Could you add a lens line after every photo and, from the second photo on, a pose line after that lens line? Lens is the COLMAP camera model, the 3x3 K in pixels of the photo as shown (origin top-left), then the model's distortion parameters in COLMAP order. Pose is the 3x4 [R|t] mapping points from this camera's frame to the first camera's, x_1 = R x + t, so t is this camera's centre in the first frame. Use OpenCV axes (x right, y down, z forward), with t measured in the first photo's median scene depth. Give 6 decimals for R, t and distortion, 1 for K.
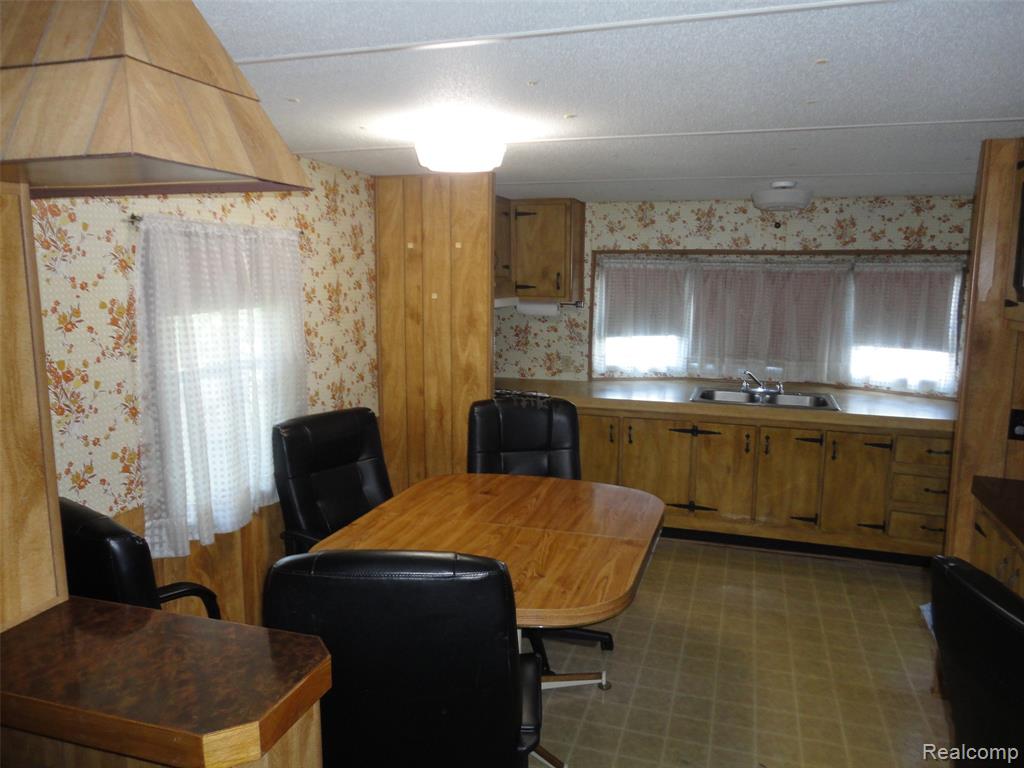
lens RADIAL K [[741.2, 0, 512.0], [0, 741.2, 384.0], [0, 0, 1]] dist [-0.014751, 0.000116]
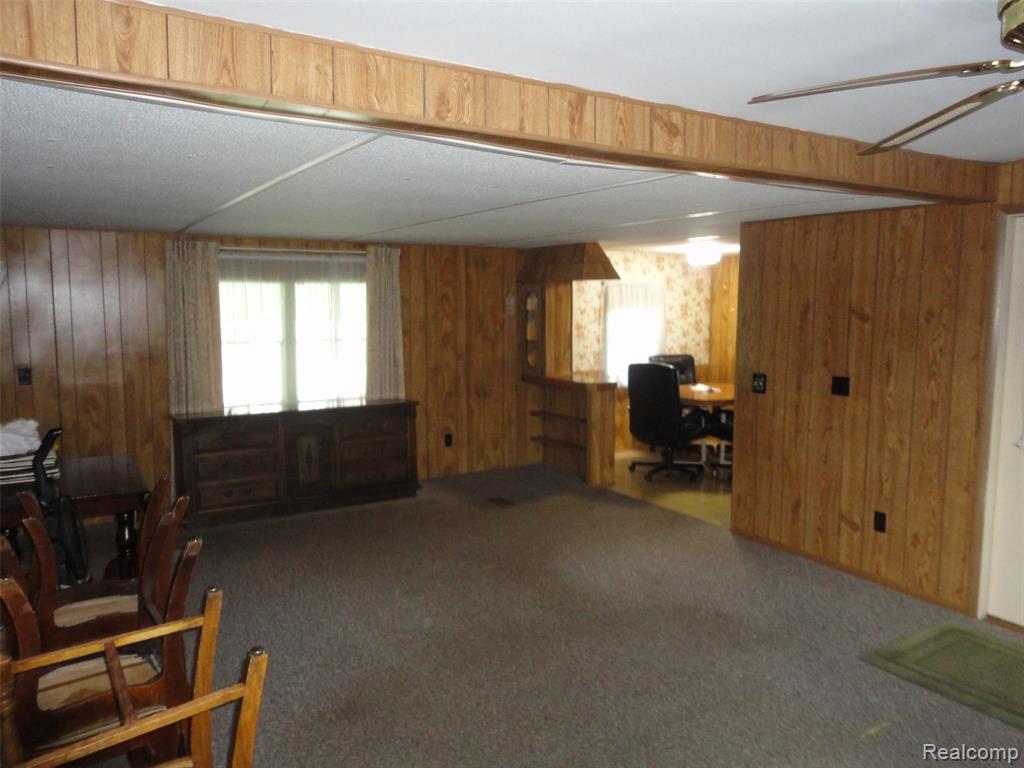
lens RADIAL K [[741.2, 0, 512.0], [0, 741.2, 384.0], [0, 0, 1]] dist [-0.014751, 0.000116]
pose [[0.758565, 0.065687, -0.648278, 0.827910], [-0.094045, 0.995526, -0.009173, 0.182028], [0.644775, 0.067926, 0.761349, -1.073350]]
